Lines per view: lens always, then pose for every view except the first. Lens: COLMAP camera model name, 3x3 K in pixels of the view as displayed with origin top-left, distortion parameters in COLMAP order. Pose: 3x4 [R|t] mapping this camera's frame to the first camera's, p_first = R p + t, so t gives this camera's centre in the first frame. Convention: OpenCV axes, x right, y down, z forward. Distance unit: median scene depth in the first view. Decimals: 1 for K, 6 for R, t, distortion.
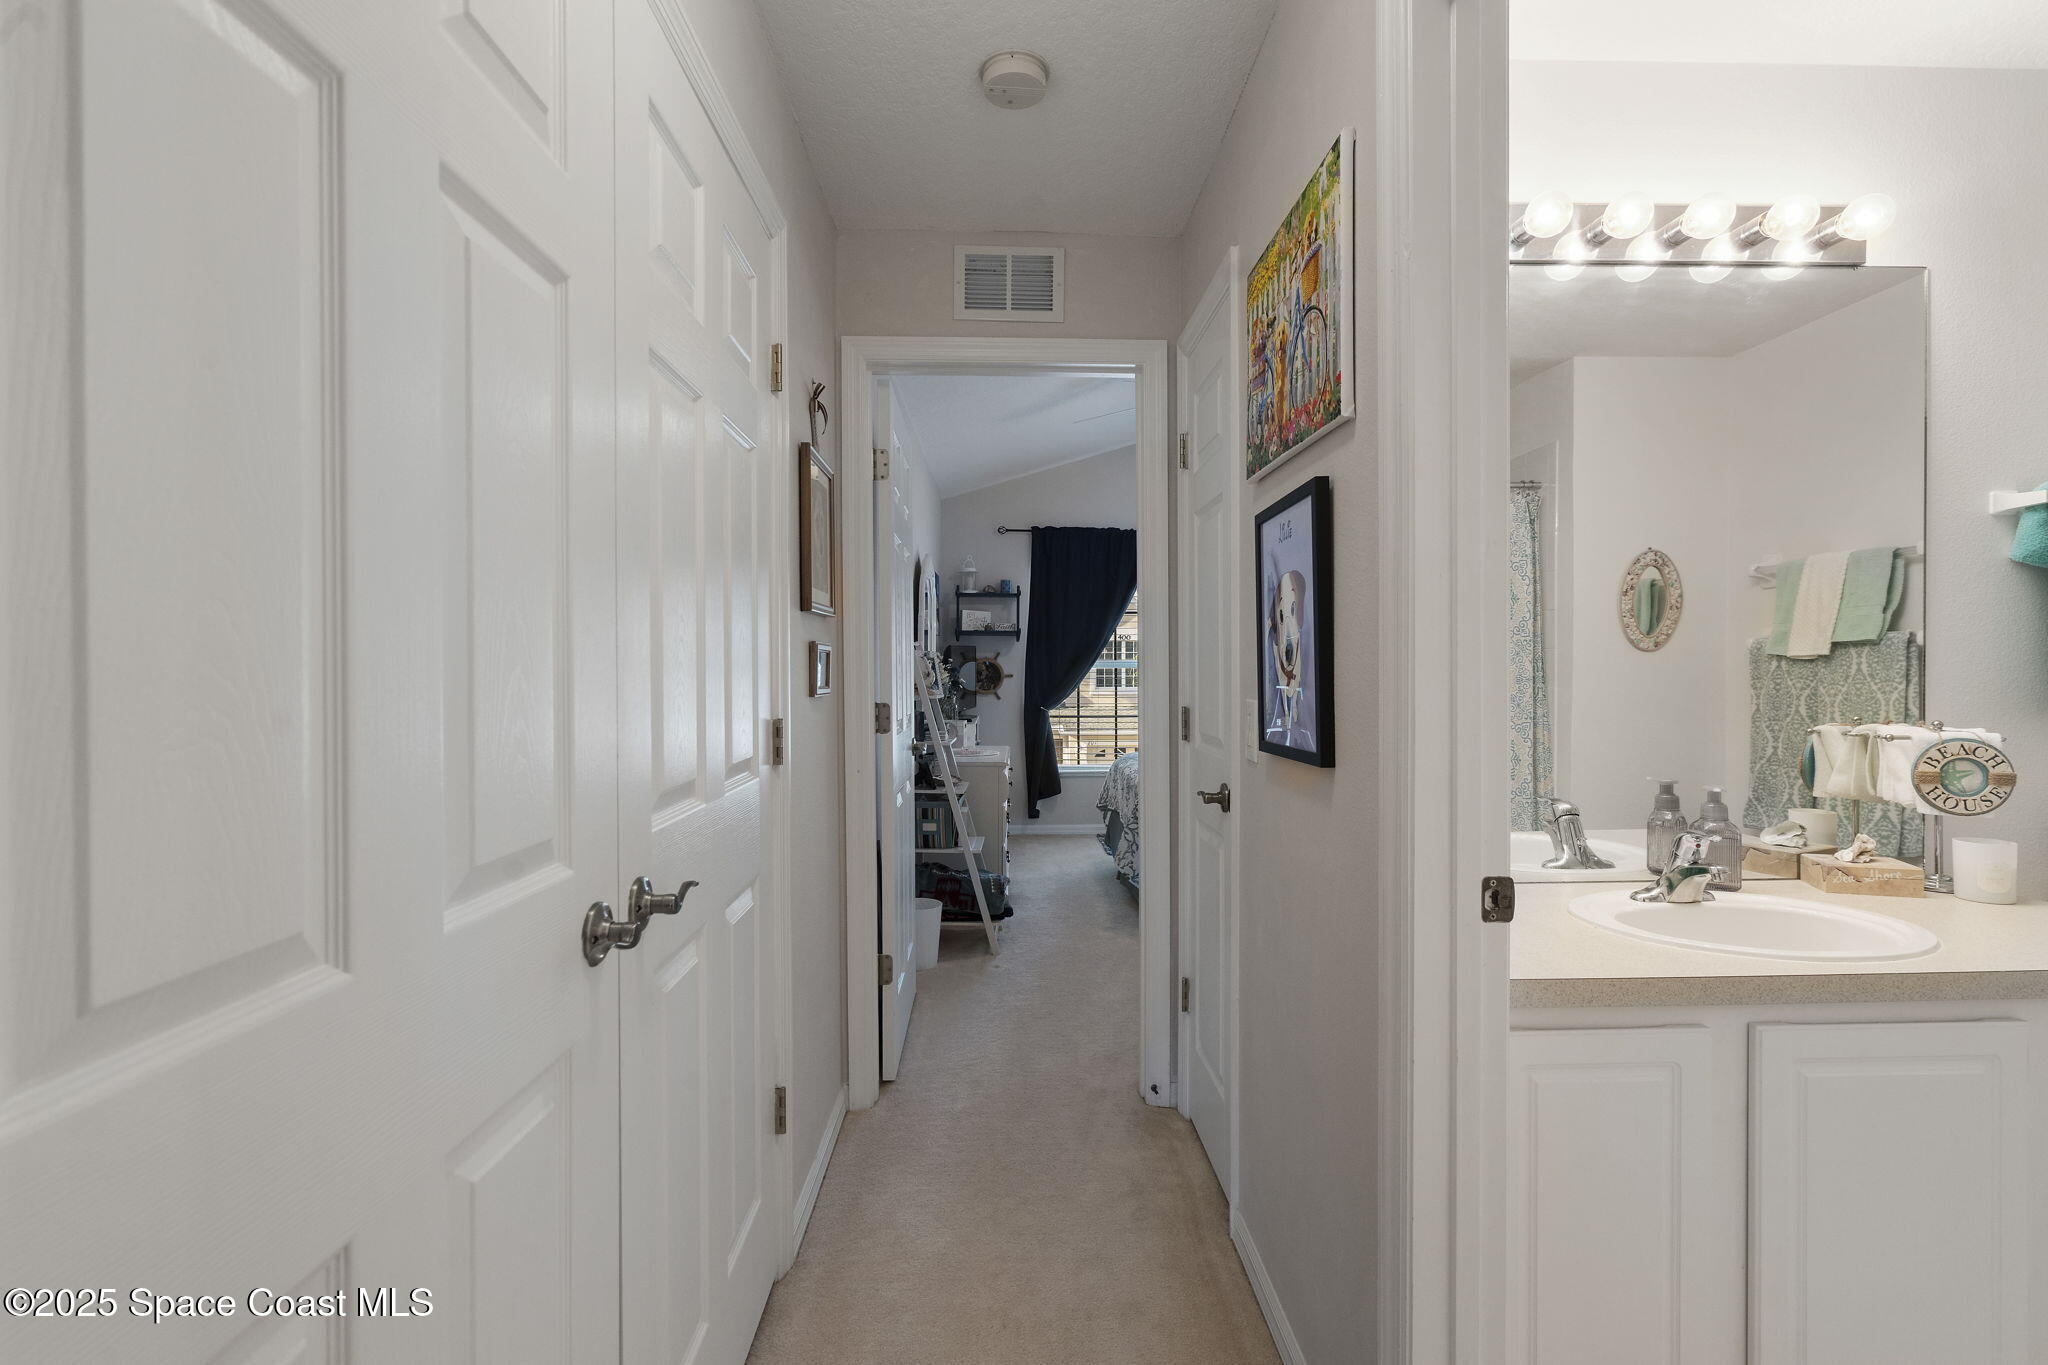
lens RADIAL K [[926.8, 0, 1028.3], [0, 926.8, 677.7], [0, 0, 1]] dist [-0.005368, 0.002158]
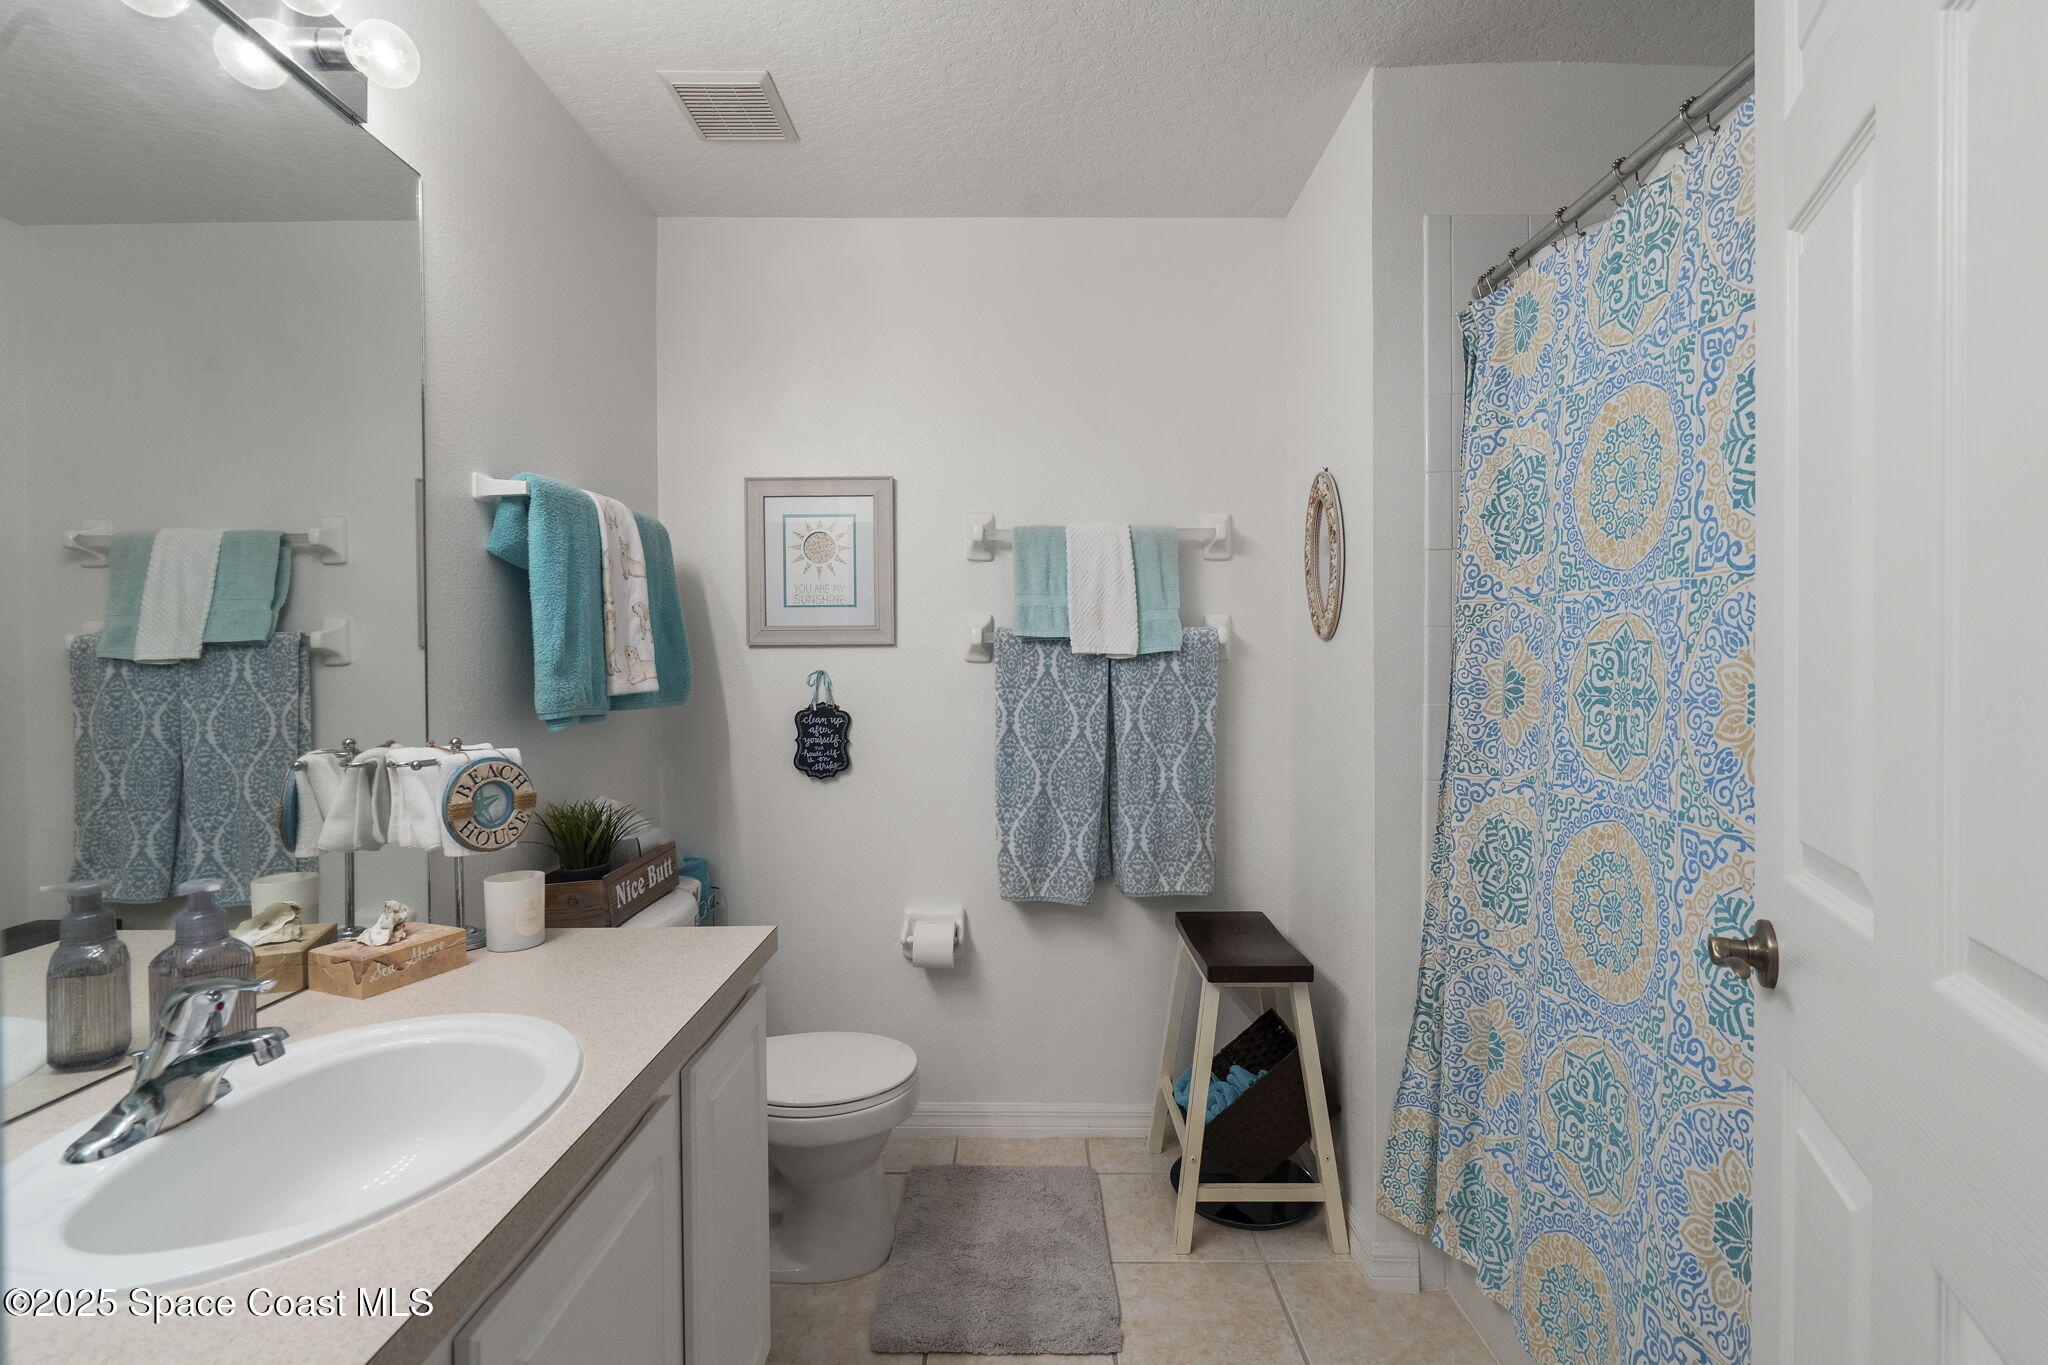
lens RADIAL K [[926.8, 0, 1028.3], [0, 926.8, 677.7], [0, 0, 1]] dist [-0.005368, 0.002158]
pose [[0.033369, -0.008184, 0.999410, 0.173113], [0.018688, 0.999797, 0.007563, -0.002945], [-0.999268, 0.018425, 0.033515, 0.426608]]
